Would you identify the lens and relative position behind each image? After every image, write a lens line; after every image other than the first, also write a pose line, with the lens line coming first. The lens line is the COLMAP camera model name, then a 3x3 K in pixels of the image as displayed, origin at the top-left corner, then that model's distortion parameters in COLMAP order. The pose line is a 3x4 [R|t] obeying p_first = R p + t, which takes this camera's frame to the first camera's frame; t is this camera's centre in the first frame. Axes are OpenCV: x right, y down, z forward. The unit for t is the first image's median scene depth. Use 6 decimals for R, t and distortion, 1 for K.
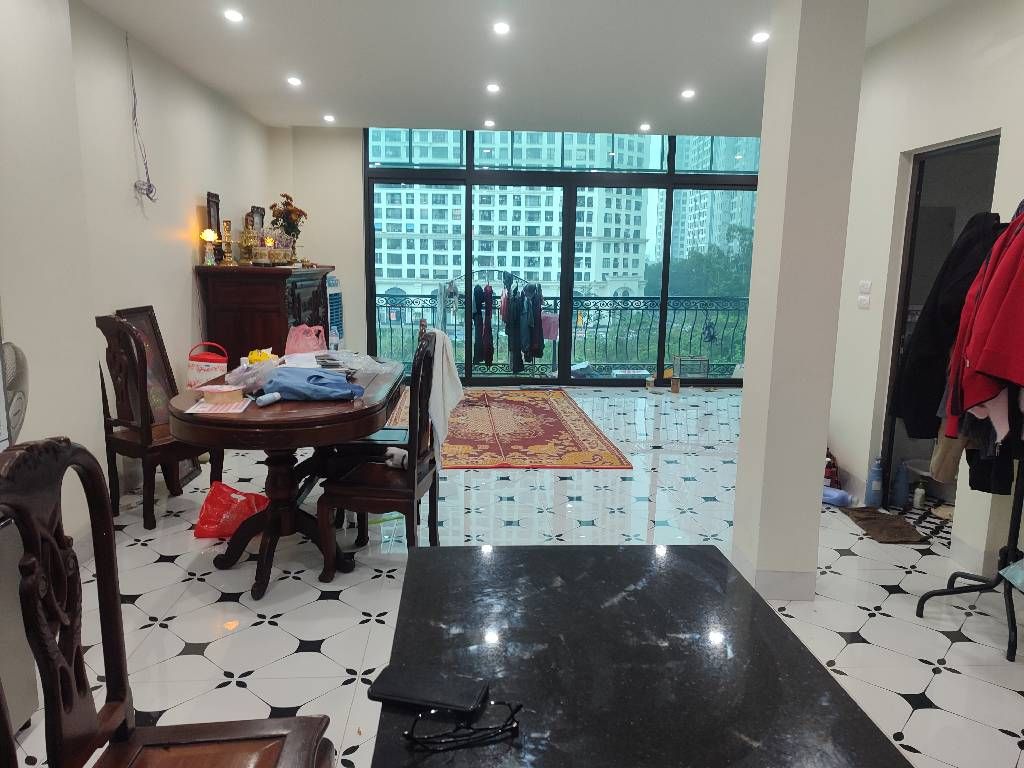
lens RADIAL K [[727.4, 0, 510.3], [0, 727.4, 398.4], [0, 0, 1]] dist [0.002355, -0.000201]
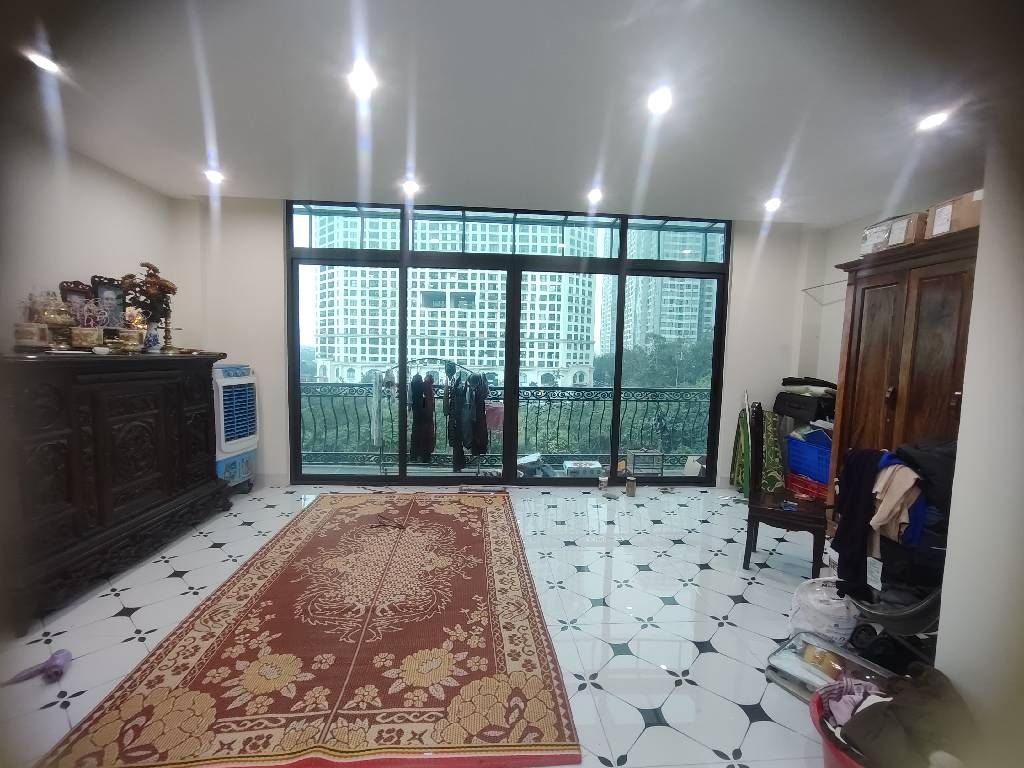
lens RADIAL K [[464.6, 0, 518.6], [0, 464.6, 389.2], [0, 0, 1]] dist [-0.001636, -0.000378]
pose [[0.999759, 0.006168, 0.021075, 0.072459], [-0.003786, 0.993786, -0.111247, -0.071799], [-0.021630, 0.111141, 0.993569, 0.408034]]
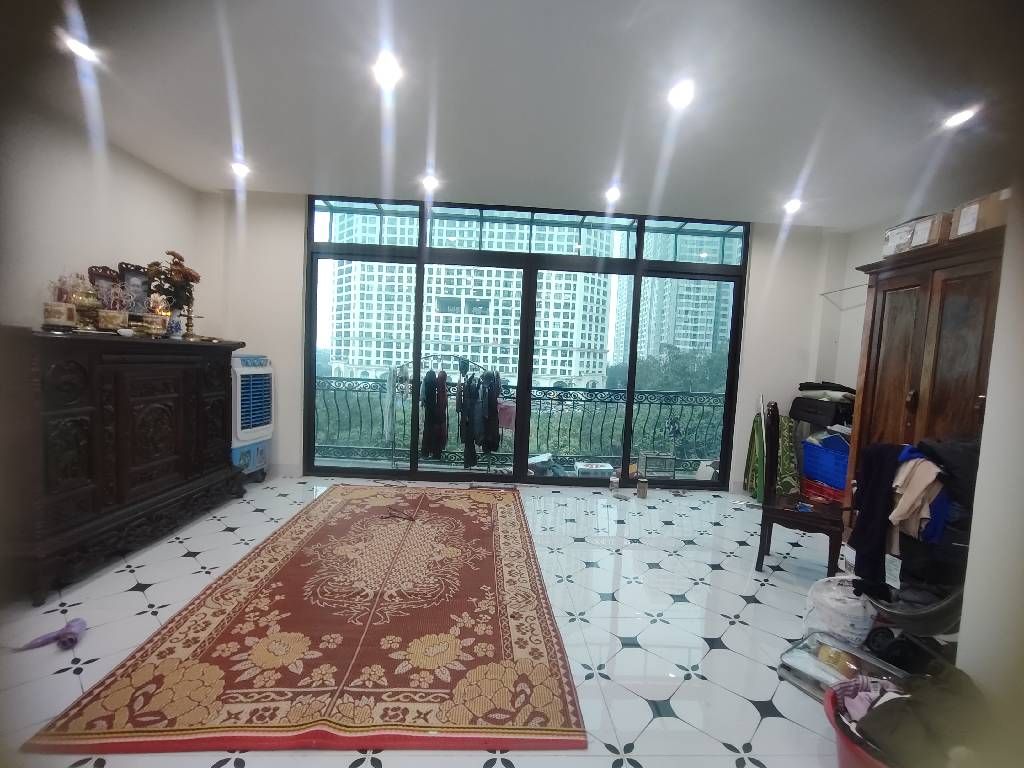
lens RADIAL K [[464.6, 0, 518.6], [0, 464.6, 389.2], [0, 0, 1]] dist [-0.001636, -0.000378]
pose [[0.999476, 0.031948, -0.005124, 0.071720], [-0.032340, 0.991459, -0.126343, -0.060146], [0.001043, 0.126442, 0.991973, 0.409198]]
